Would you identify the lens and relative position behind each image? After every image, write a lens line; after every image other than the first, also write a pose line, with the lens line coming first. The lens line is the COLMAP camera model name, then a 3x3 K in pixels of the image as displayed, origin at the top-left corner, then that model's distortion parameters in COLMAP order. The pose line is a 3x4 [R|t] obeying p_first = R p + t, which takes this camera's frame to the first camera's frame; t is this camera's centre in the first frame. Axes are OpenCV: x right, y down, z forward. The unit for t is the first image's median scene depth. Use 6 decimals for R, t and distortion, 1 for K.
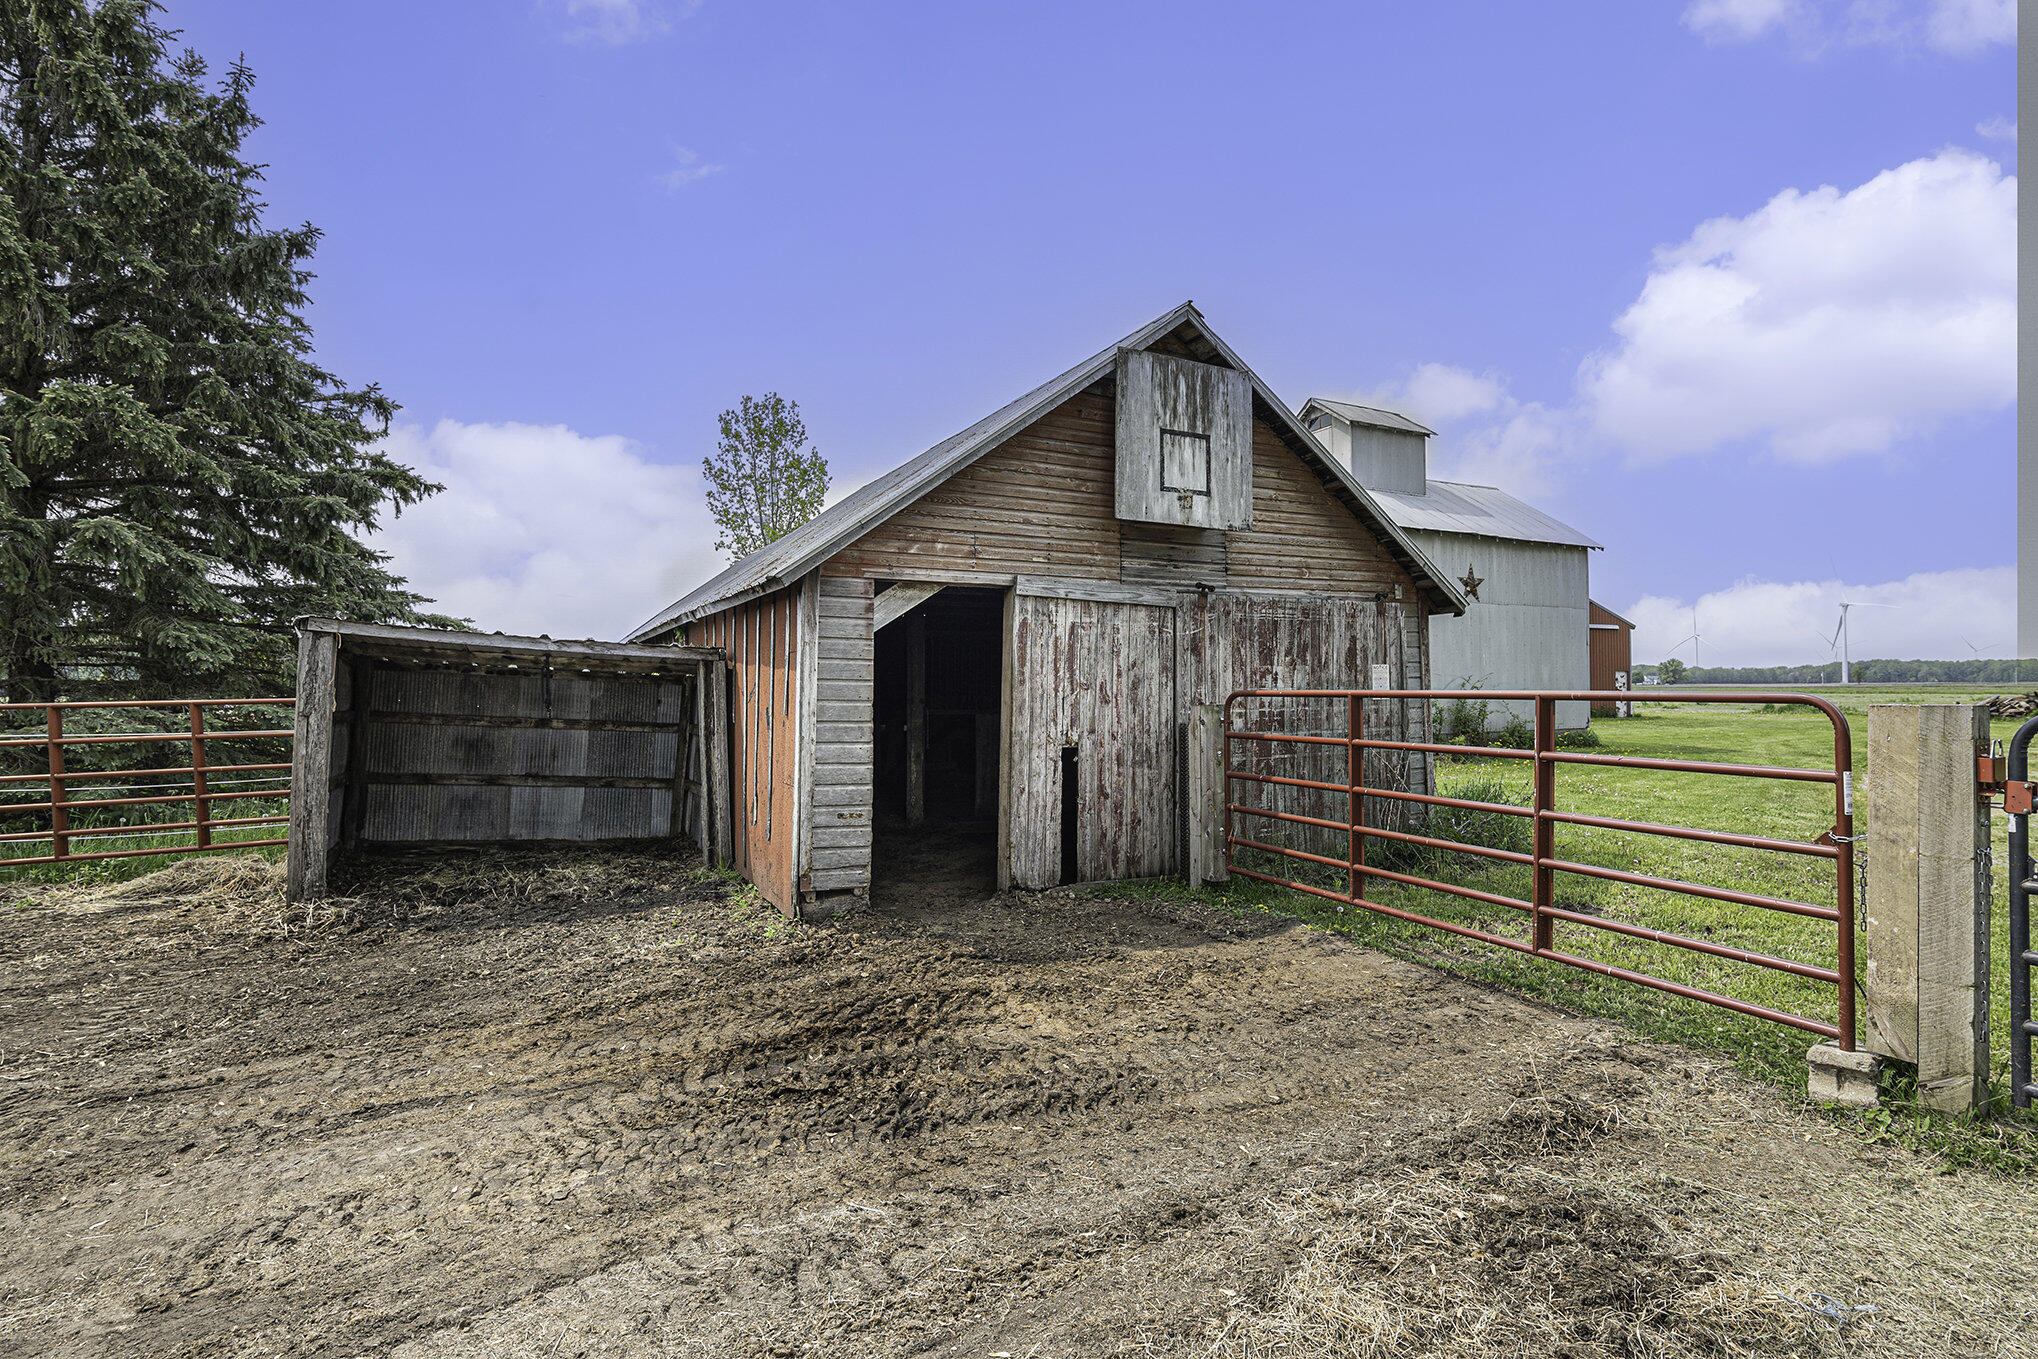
lens RADIAL K [[952.5, 0, 1017.2], [0, 952.5, 675.7], [0, 0, 1]] dist [-0.017111, 0.001604]
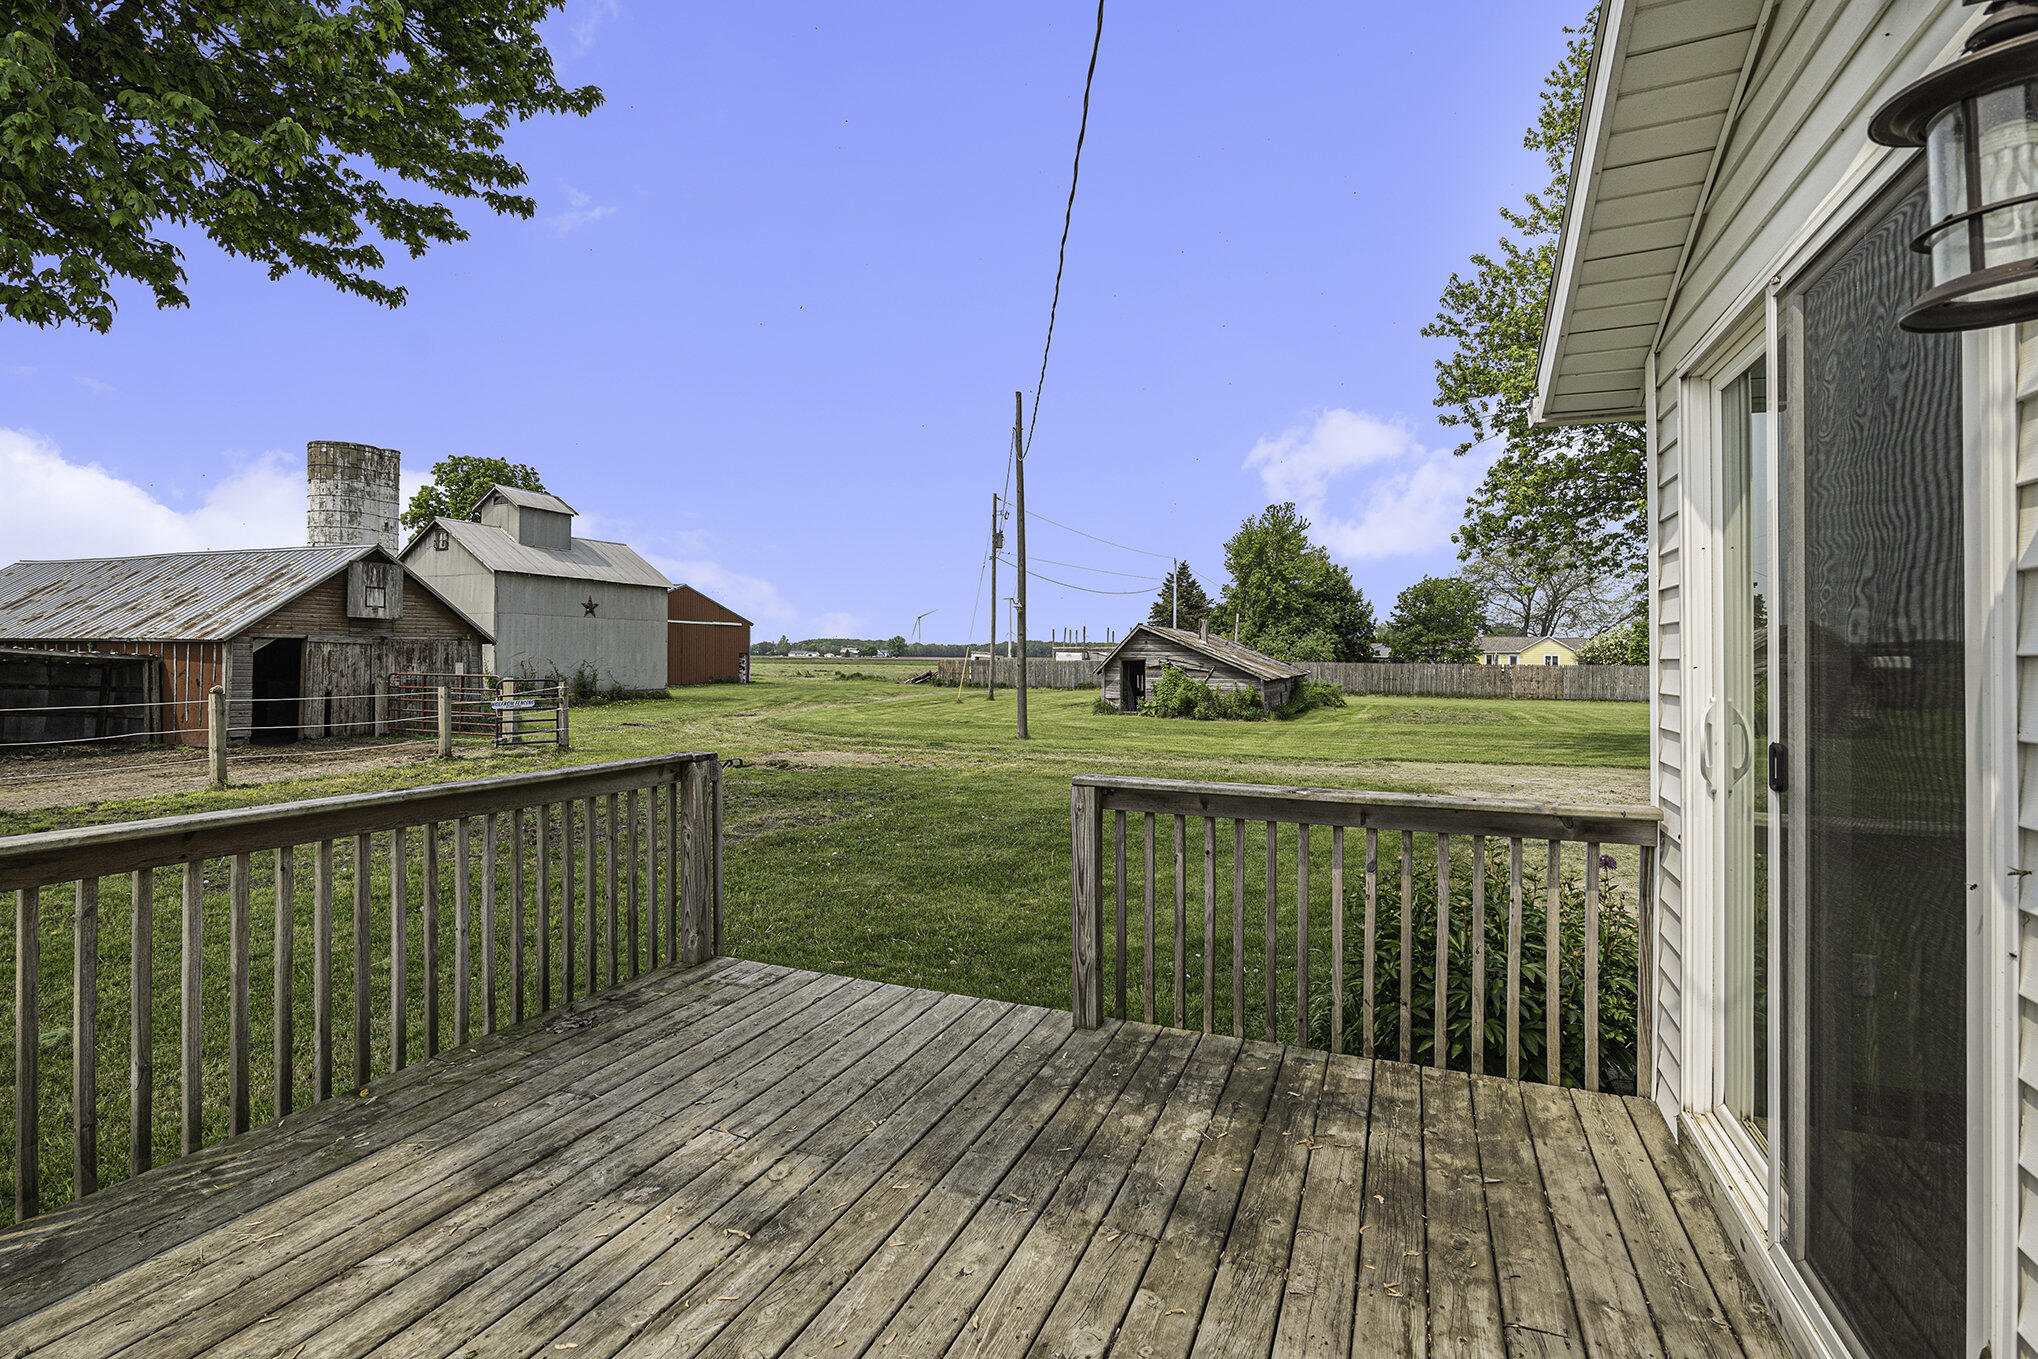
lens RADIAL K [[952.5, 0, 1017.1], [0, 952.5, 658.3], [0, 0, 1]] dist [-0.017111, 0.001604]
pose [[0.753333, 0.008761, 0.657581, -0.250640], [-0.018547, 0.999797, 0.007927, -0.087714], [-0.657377, -0.018168, 0.753342, -2.503198]]
